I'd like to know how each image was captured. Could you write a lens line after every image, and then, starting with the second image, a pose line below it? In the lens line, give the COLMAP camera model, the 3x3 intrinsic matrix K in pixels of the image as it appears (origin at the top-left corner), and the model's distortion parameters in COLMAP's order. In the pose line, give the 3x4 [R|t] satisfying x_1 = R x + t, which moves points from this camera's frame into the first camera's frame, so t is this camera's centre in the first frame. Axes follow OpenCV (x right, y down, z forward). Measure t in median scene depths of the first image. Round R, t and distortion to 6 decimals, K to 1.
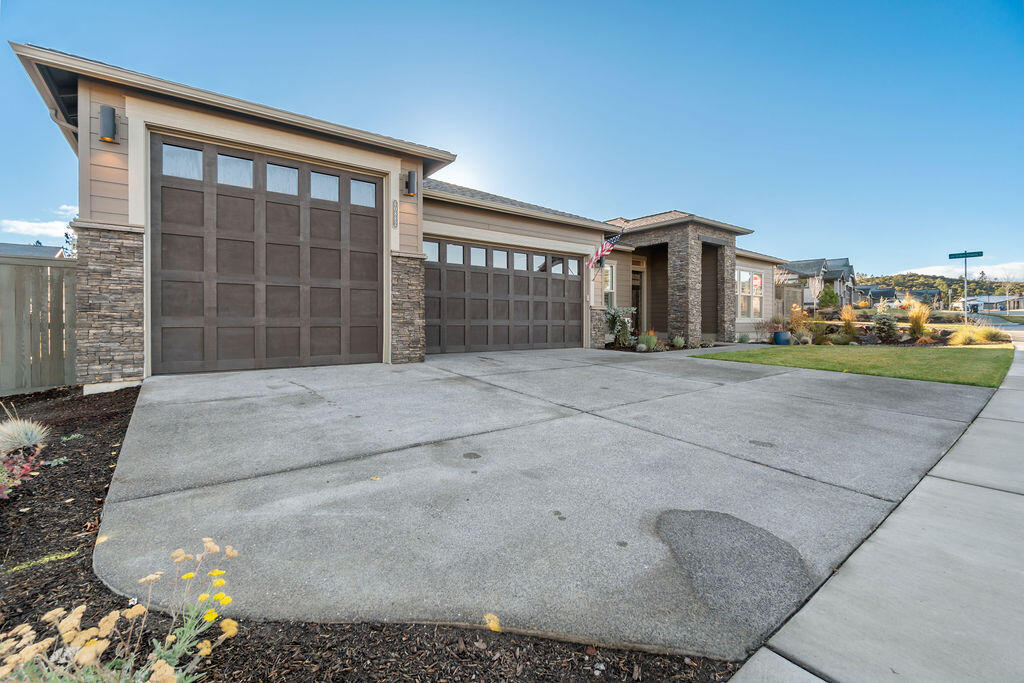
lens RADIAL K [[435.9, 0, 508.4], [0, 435.9, 338.5], [0, 0, 1]] dist [-0.003084, -0.000297]
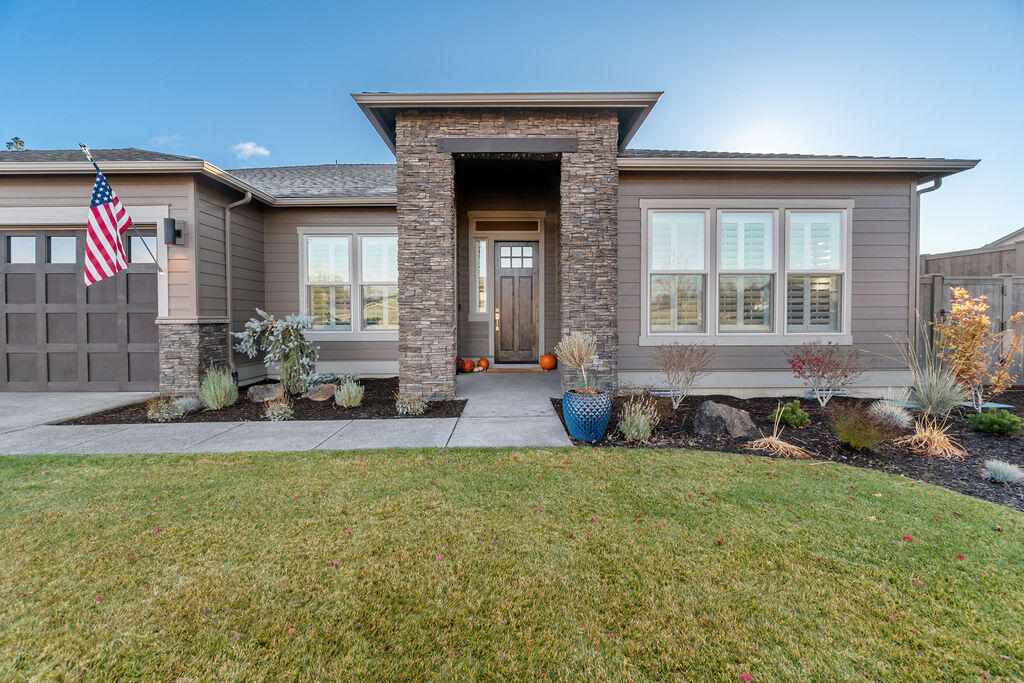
lens RADIAL K [[447.3, 0, 510.3], [0, 447.3, 326.6], [0, 0, 1]] dist [-0.001208, -0.016557]
pose [[0.800230, 0.013846, -0.599533, 0.722957], [-0.013362, 0.999897, 0.005258, -0.060053], [0.599544, 0.003804, 0.800333, 0.673586]]
